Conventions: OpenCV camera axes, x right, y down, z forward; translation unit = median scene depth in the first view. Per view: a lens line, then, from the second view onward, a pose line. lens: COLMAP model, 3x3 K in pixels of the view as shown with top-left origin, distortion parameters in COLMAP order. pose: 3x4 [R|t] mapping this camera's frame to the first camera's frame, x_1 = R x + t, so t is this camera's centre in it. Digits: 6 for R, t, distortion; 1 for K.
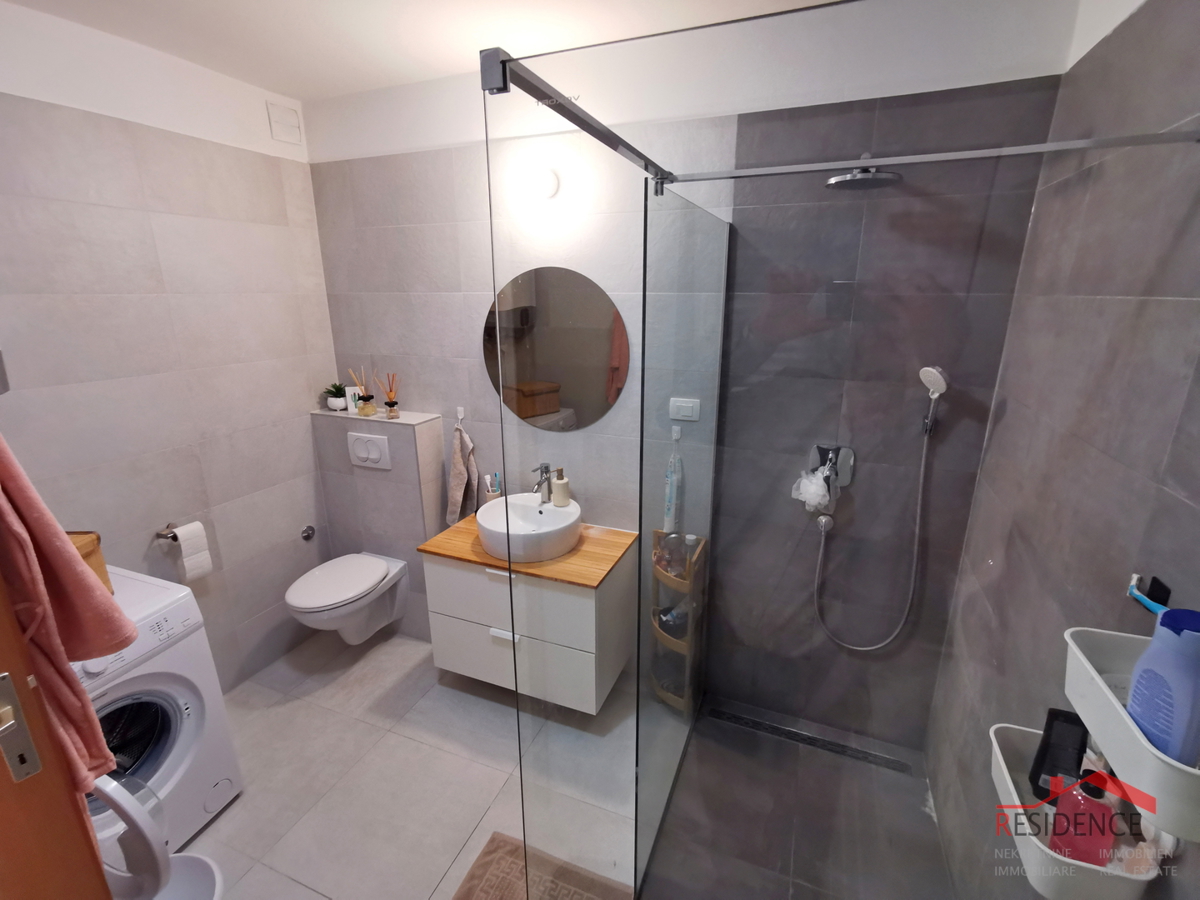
lens RADIAL K [[551.2, 0, 598.8], [0, 551.2, 449.3], [0, 0, 1]] dist [-0.002427, 0.007373]
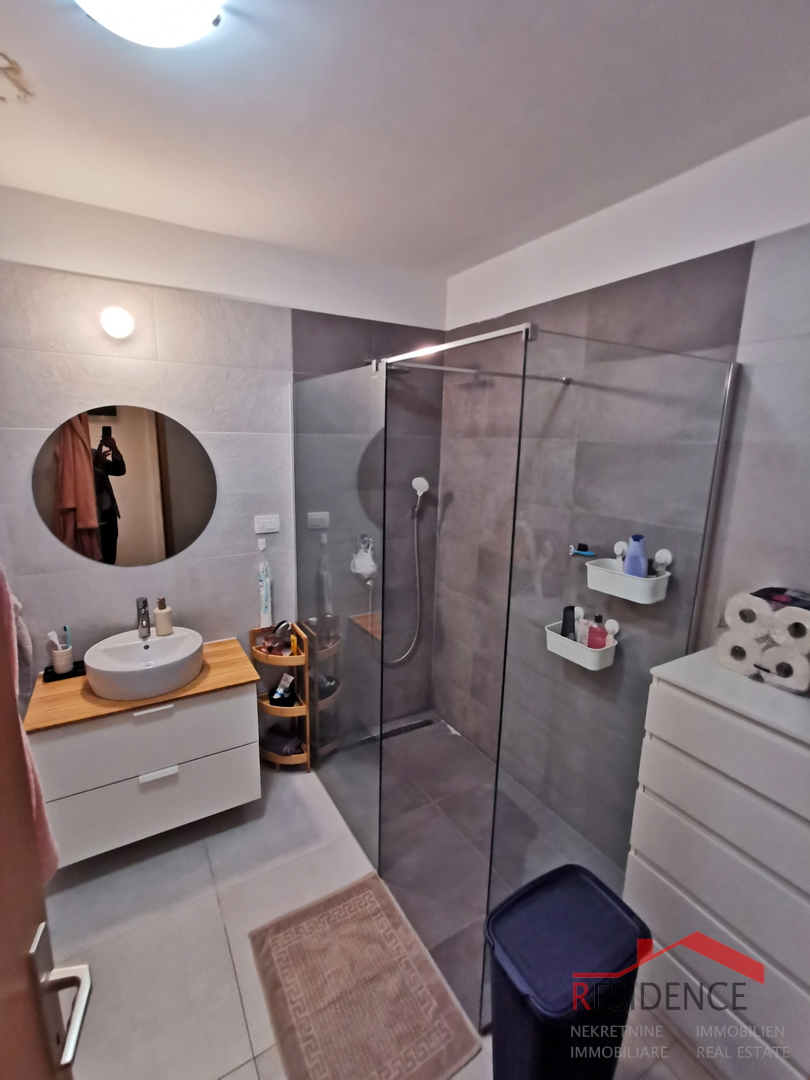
lens RADIAL K [[494.5, 0, 400.6], [0, 494.5, 537.5], [0, 0, 1]] dist [0.018118, 0.000248]
pose [[0.617694, -0.147613, 0.772441, -0.504943], [0.201640, 0.979118, 0.025864, -0.010671], [-0.760129, 0.139779, 0.634560, 0.052240]]
